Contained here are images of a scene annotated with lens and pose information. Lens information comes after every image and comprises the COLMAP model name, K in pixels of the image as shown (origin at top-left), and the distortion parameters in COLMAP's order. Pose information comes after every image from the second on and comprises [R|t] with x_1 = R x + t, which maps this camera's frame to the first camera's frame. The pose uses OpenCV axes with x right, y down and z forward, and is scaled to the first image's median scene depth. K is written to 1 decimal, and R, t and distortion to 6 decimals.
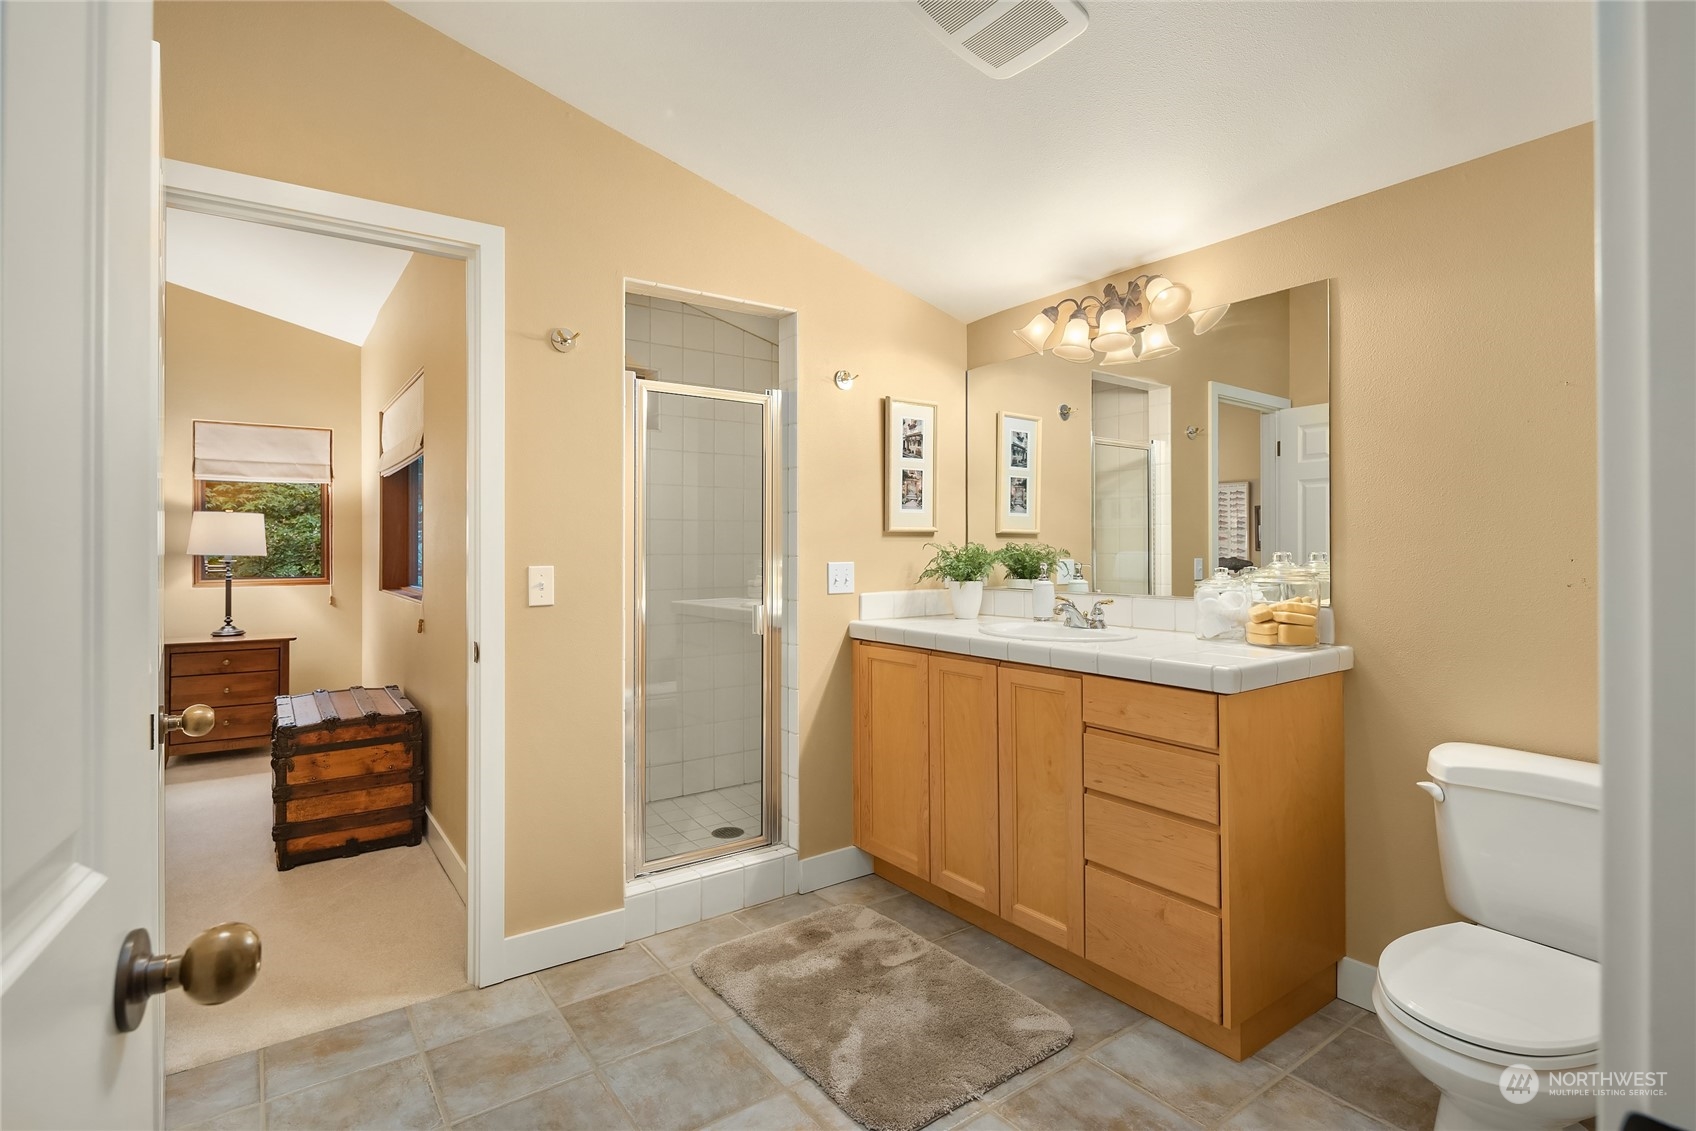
lens RADIAL K [[820.2, 0, 847.2], [0, 820.2, 552.6], [0, 0, 1]] dist [-0.004518, -0.000578]
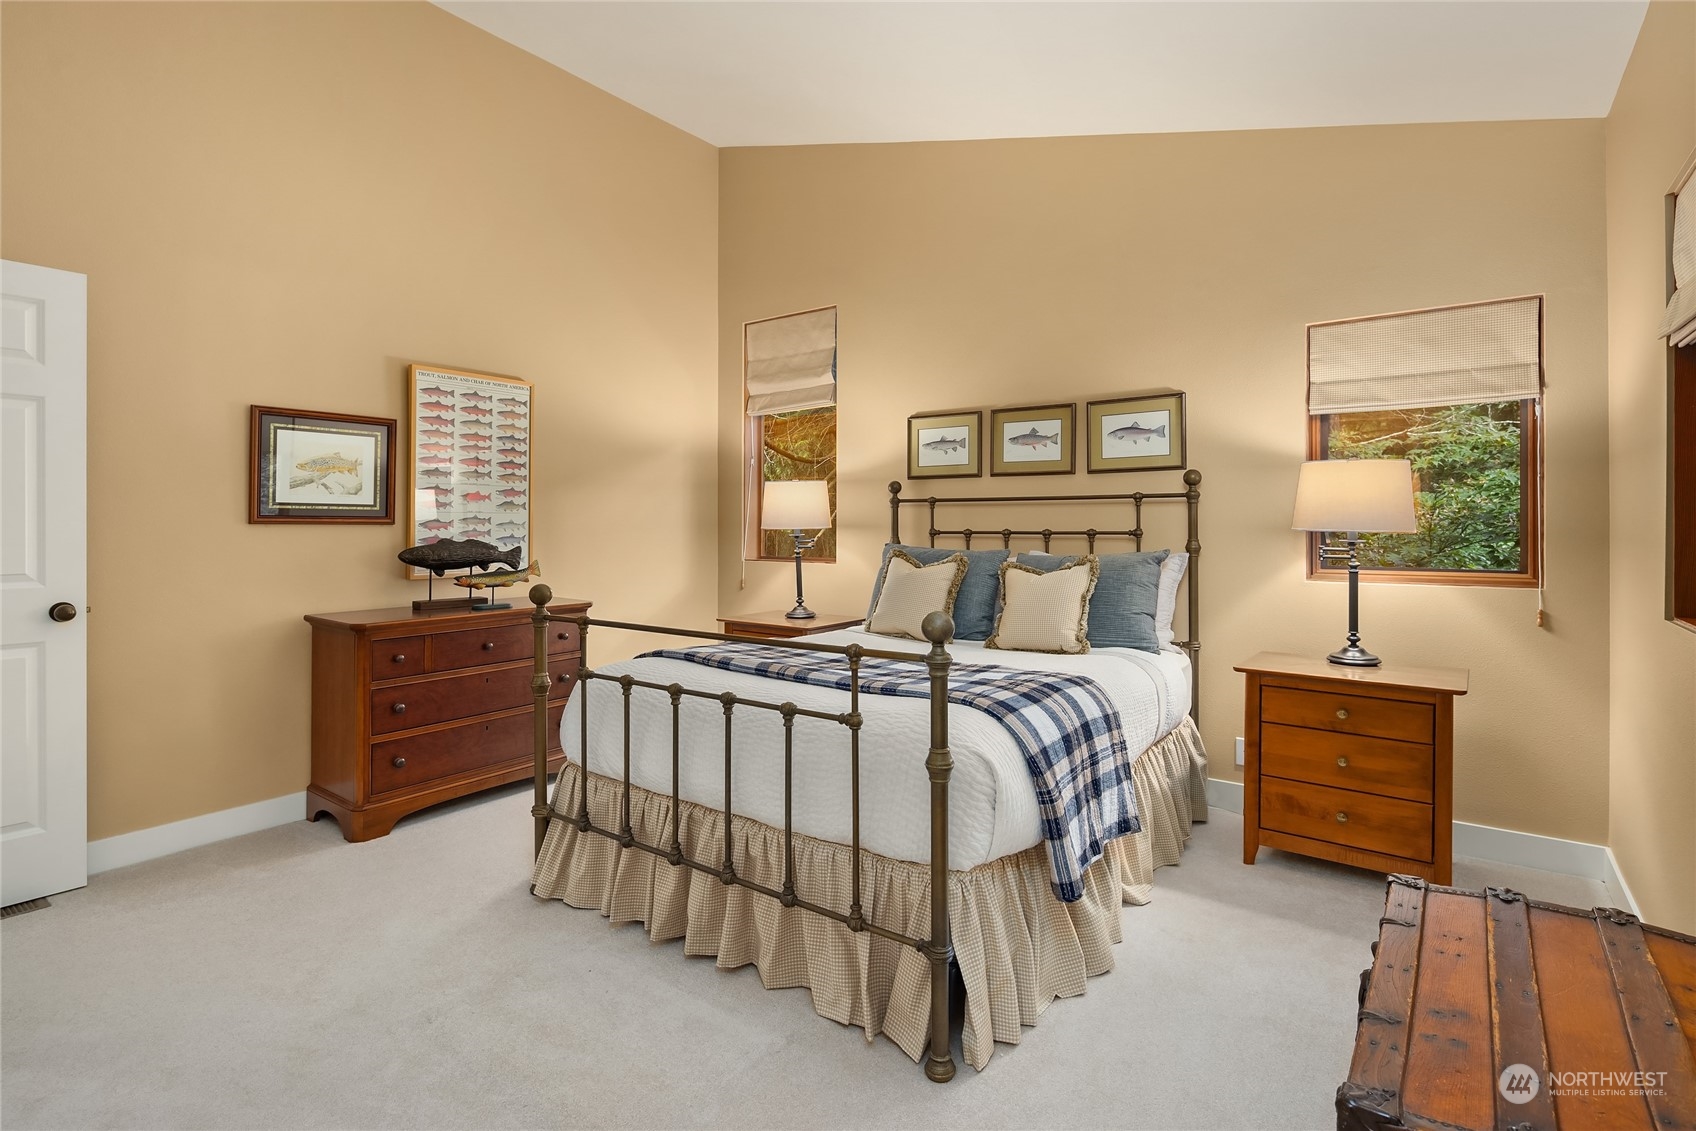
lens RADIAL K [[820.2, 0, 847.2], [0, 820.2, 519.7], [0, 0, 1]] dist [-0.004518, -0.000578]
pose [[0.297538, -0.005407, -0.954695, -0.287671], [-0.002902, 0.999974, -0.006568, 0.000165], [0.954705, 0.004725, 0.297515, 0.459136]]
